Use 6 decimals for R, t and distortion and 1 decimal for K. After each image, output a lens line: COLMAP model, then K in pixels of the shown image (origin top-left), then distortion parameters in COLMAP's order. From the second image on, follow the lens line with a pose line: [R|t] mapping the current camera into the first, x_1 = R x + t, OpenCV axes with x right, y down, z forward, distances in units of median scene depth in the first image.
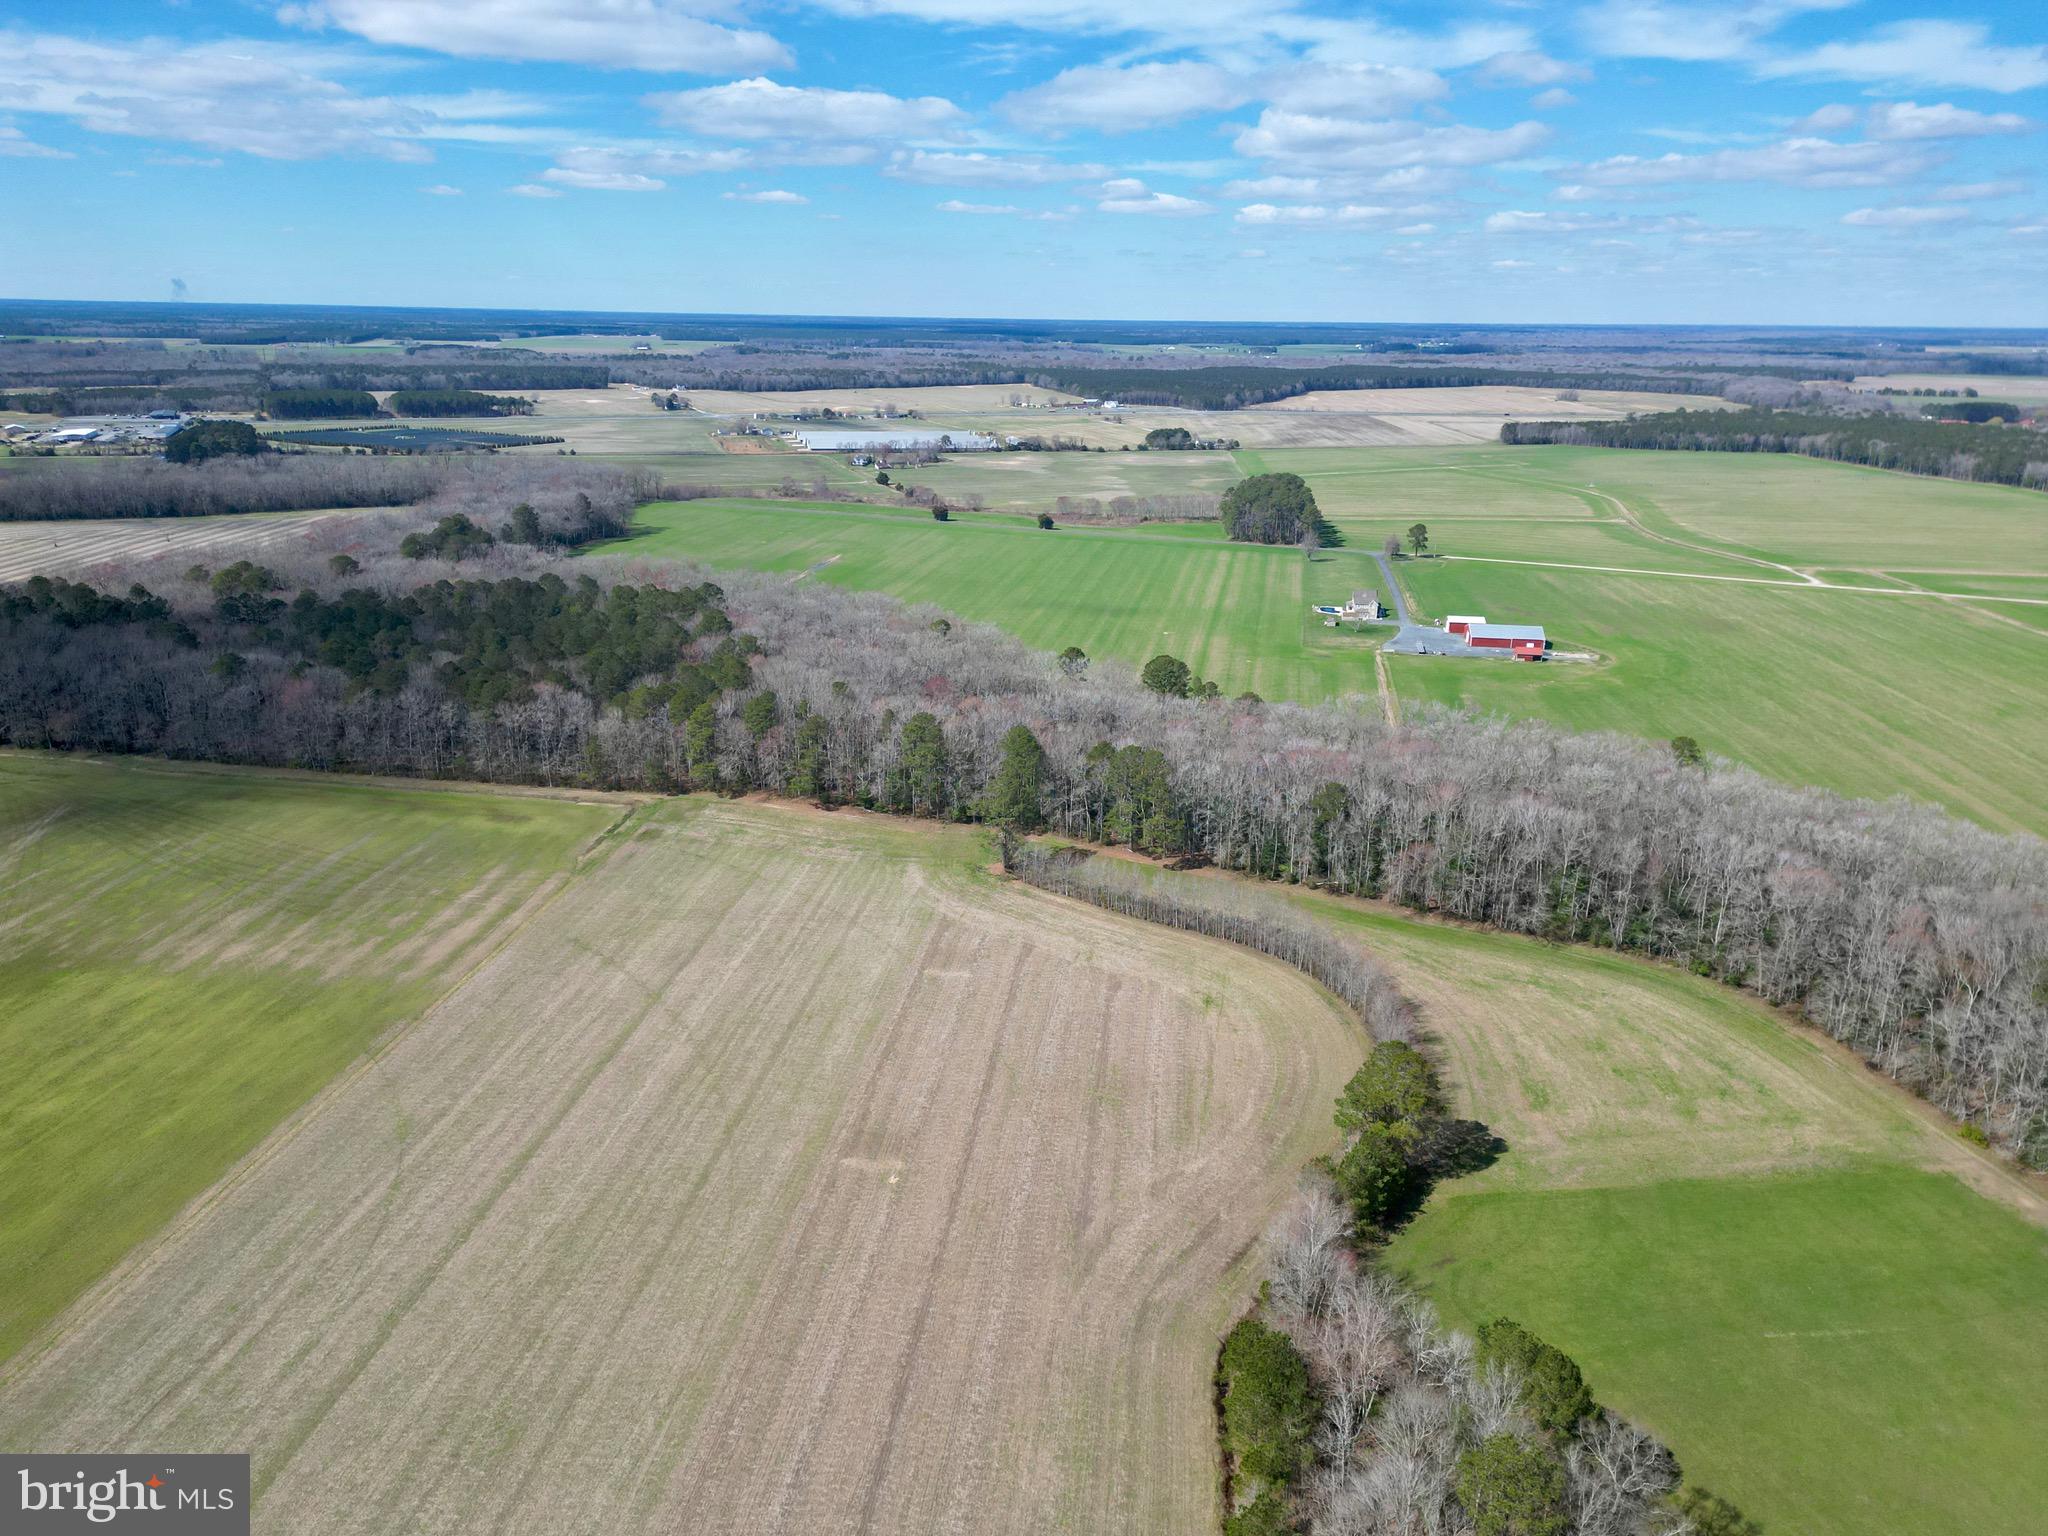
lens RADIAL K [[1418.5, 0, 1017.7], [0, 1418.5, 773.9], [0, 0, 1]] dist [0.091529, -0.088342]
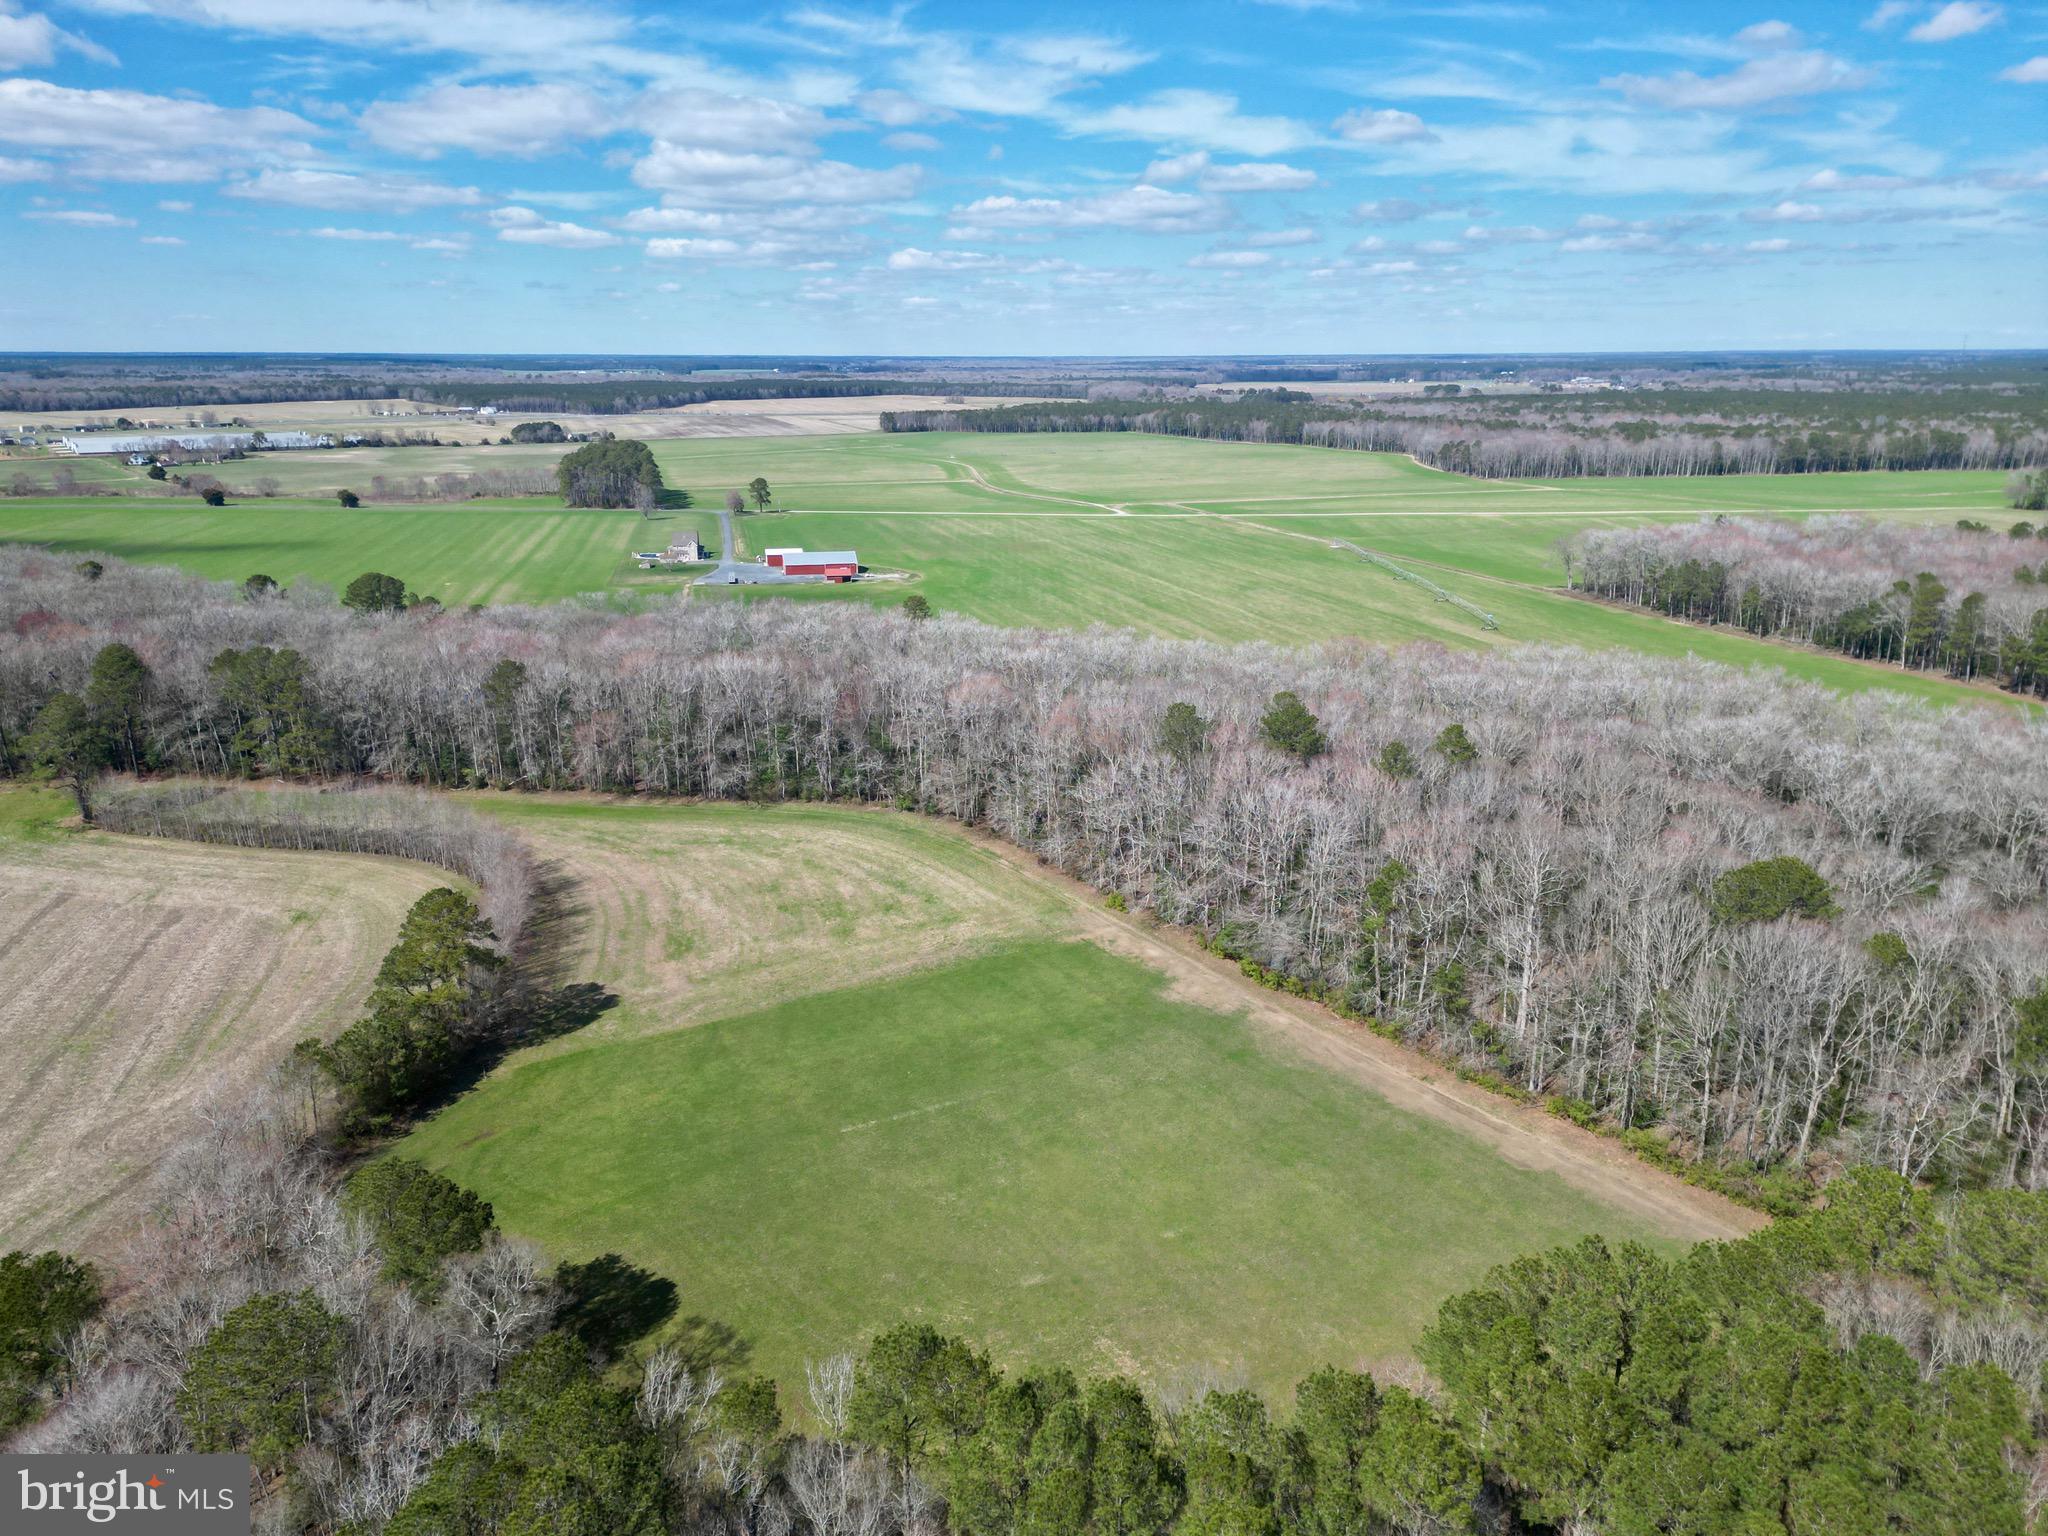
lens RADIAL K [[1418.5, 0, 1017.7], [0, 1418.5, 773.9], [0, 0, 1]] dist [0.091529, -0.088342]
pose [[0.930120, -0.118078, 0.347755, 0.123240], [0.125818, 0.992053, 0.000328, 0.068713], [-0.345030, 0.043448, 0.937585, 0.059854]]
